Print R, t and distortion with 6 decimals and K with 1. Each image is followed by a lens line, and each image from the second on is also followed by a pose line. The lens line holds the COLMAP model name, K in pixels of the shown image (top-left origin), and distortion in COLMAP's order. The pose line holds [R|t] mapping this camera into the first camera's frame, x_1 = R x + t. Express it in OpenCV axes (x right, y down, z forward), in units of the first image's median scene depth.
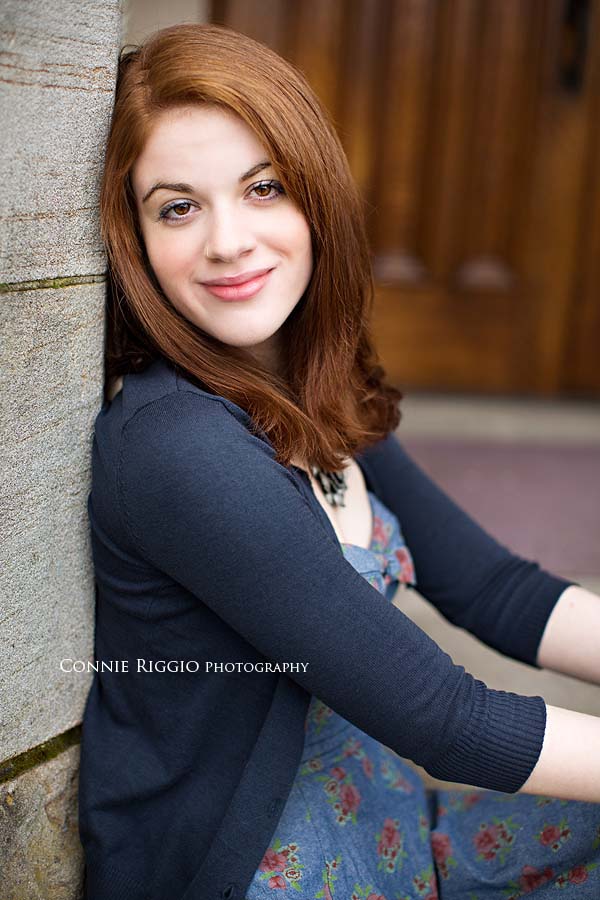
lens RADIAL K [[1268.3, 0, 300.0], [0, 1268.3, 450.0], [0, 0, 1]] dist [-0.011080, -0.036672]
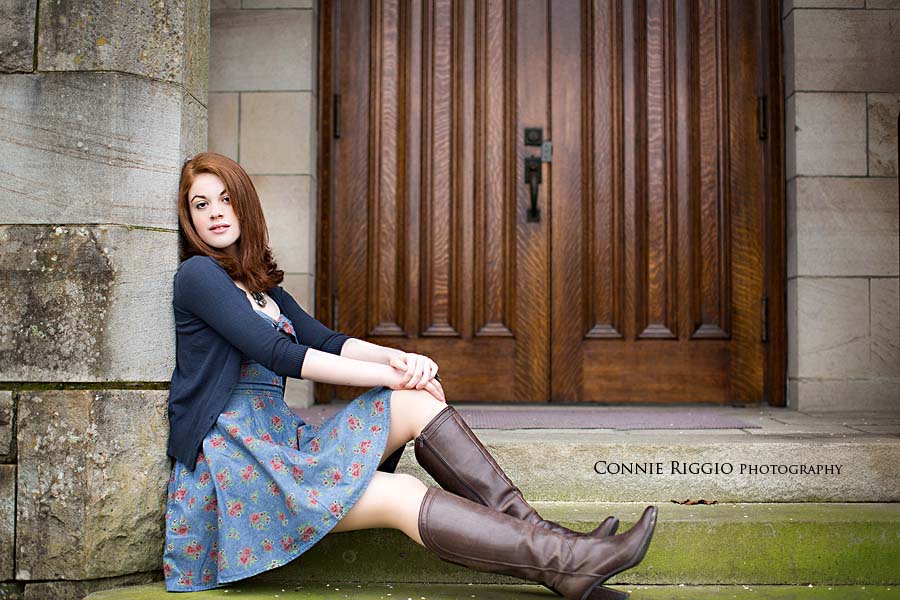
lens RADIAL K [[1268.3, 0, 450.0], [0, 1268.3, 300.0], [0, 0, 1]] dist [-0.011080, -0.036672]
pose [[0.994613, -0.038650, -0.096183, 0.839064], [0.009783, 0.958746, -0.284096, 0.972401], [0.103195, 0.281625, 0.953959, -1.972425]]
